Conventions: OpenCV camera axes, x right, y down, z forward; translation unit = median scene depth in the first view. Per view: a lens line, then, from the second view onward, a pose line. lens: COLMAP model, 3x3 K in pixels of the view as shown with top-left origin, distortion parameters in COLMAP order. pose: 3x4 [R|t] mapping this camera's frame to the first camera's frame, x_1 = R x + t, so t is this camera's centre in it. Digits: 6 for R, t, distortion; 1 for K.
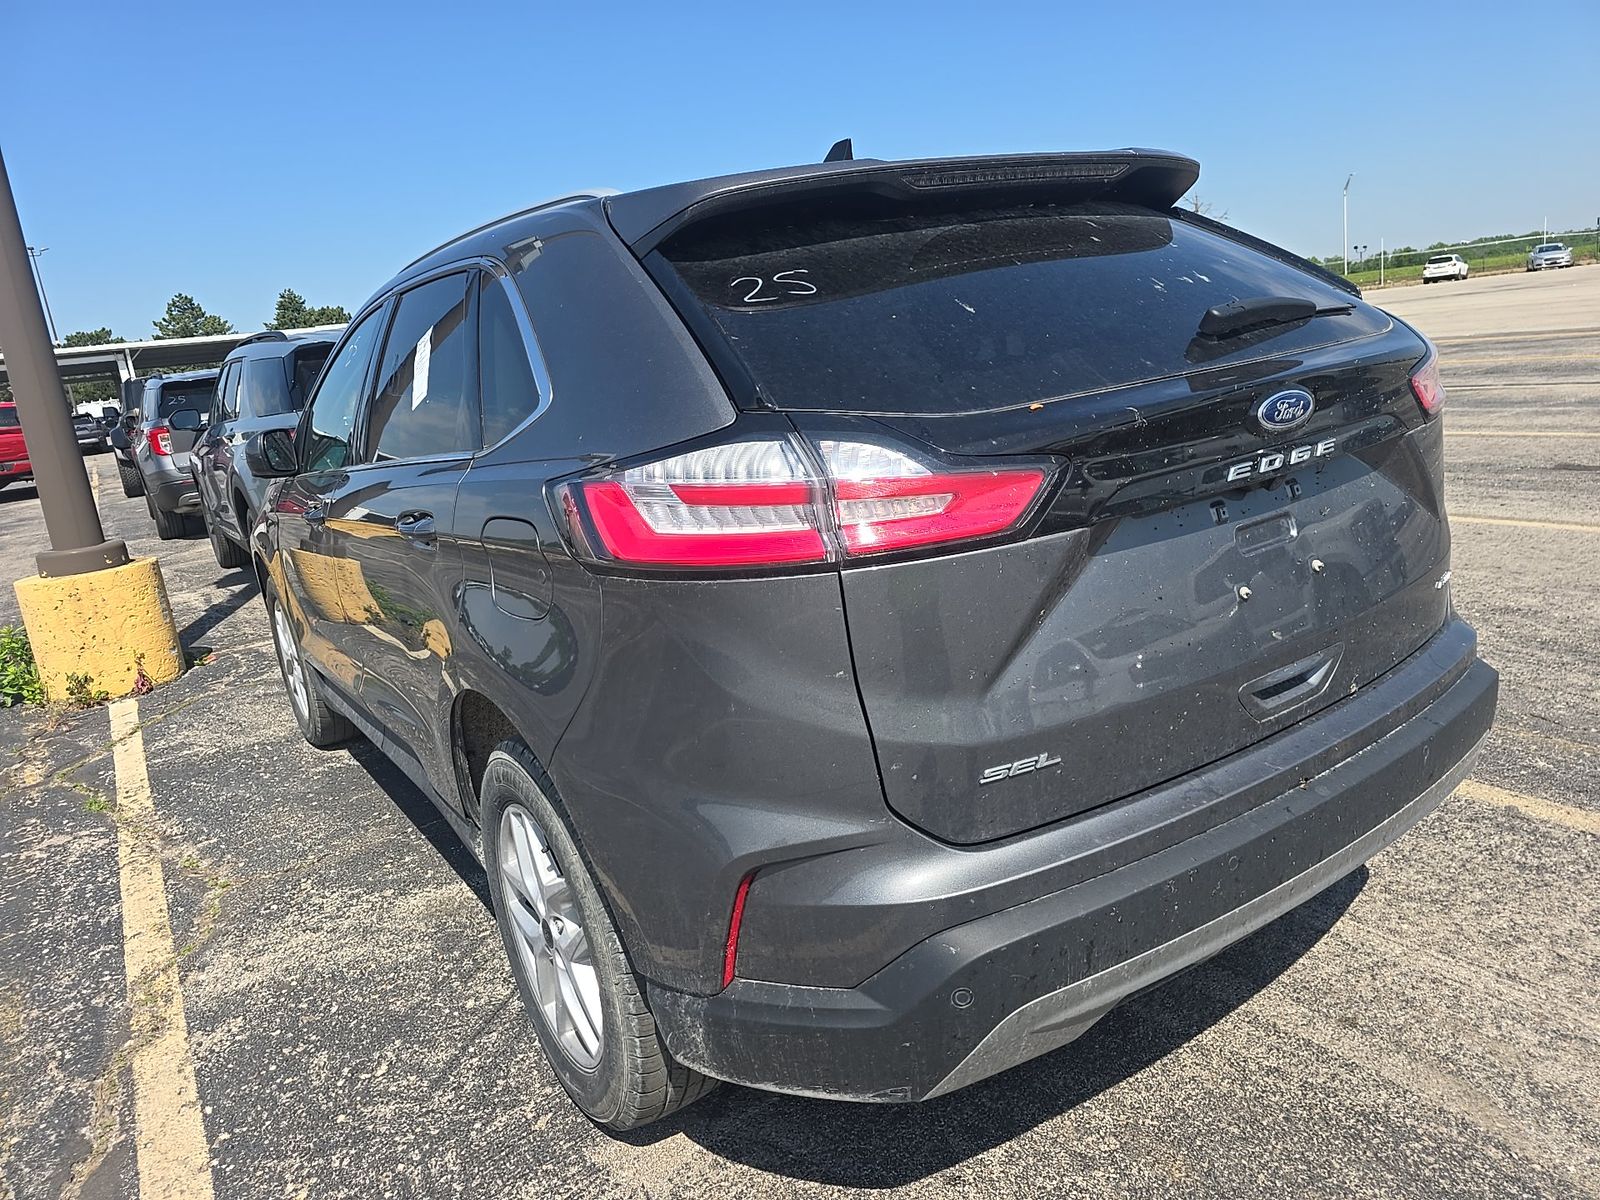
lens RADIAL K [[1095.4, 0, 800.8], [0, 1095.4, 603.5], [0, 0, 1]] dist [0.019993, -0.006256]
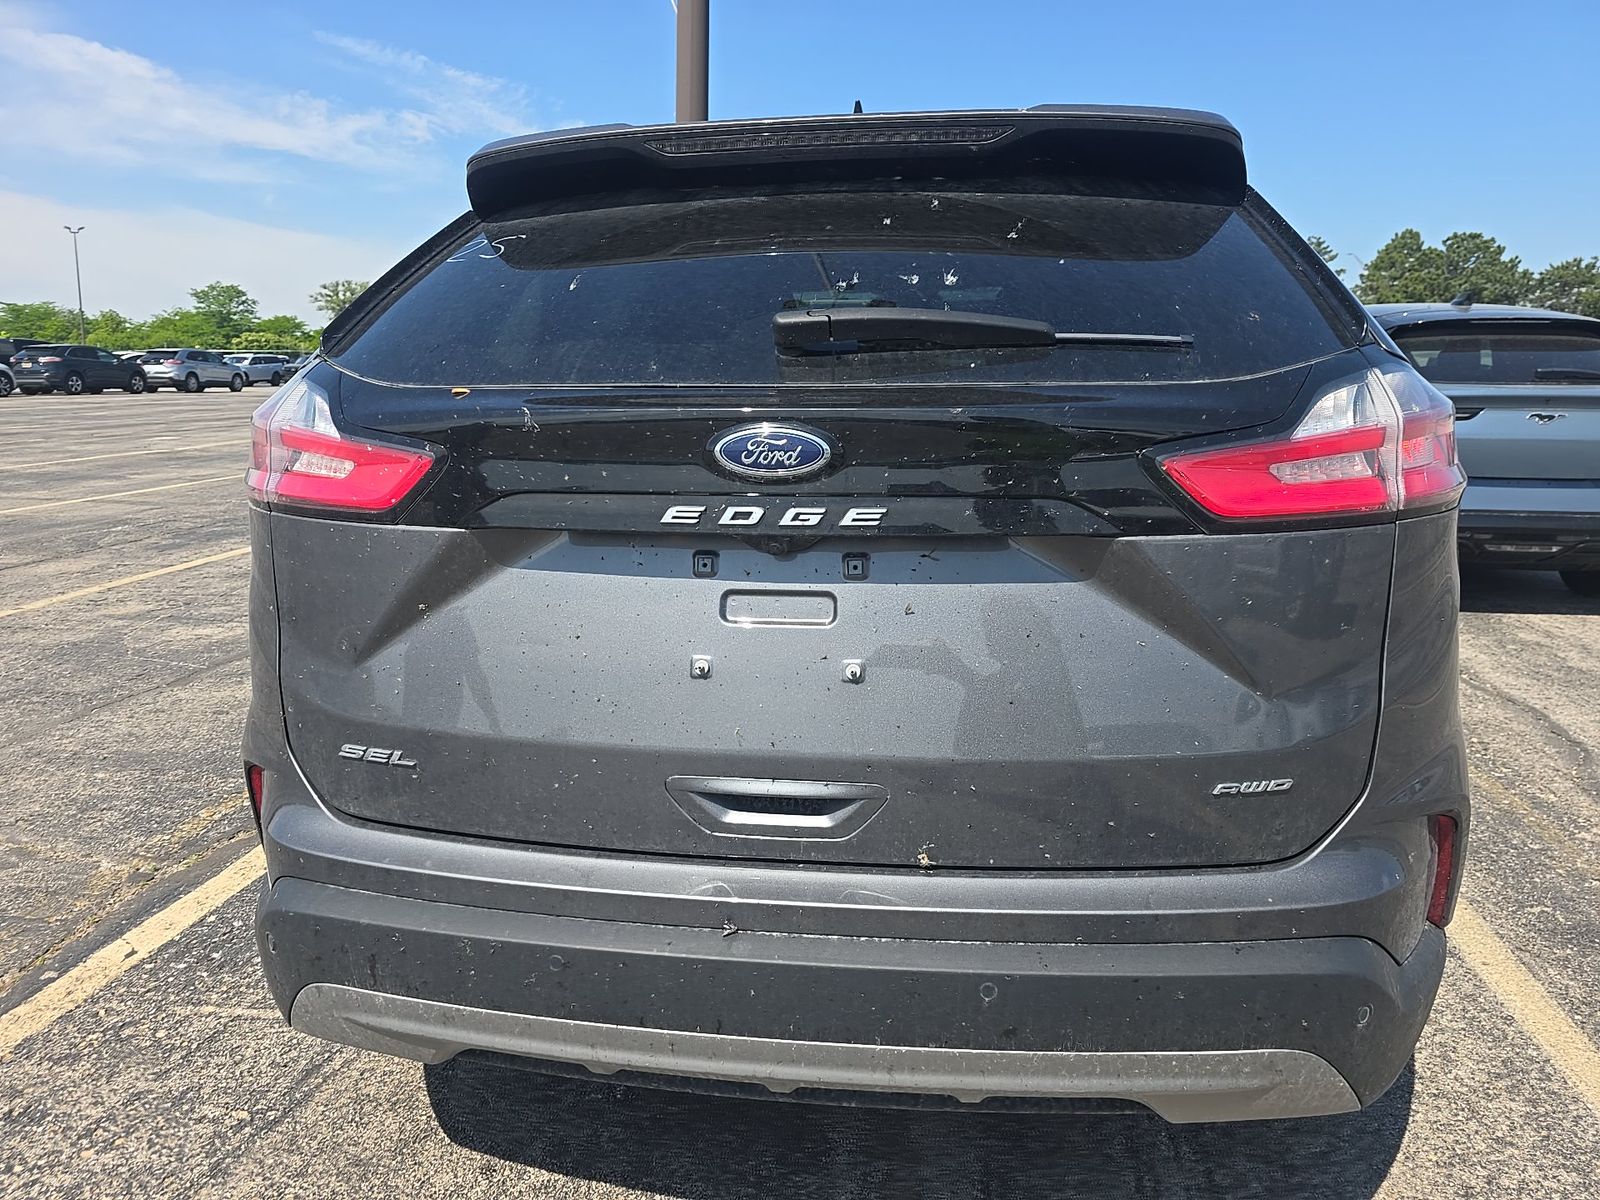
lens RADIAL K [[1095.4, 0, 803.7], [0, 1095.4, 600.1], [0, 0, 1]] dist [0.019993, -0.006256]
pose [[0.753503, 0.258972, -0.604290, 0.942190], [-0.247745, 0.963240, 0.103883, -0.160631], [0.608979, 0.071433, 0.789963, 0.414092]]
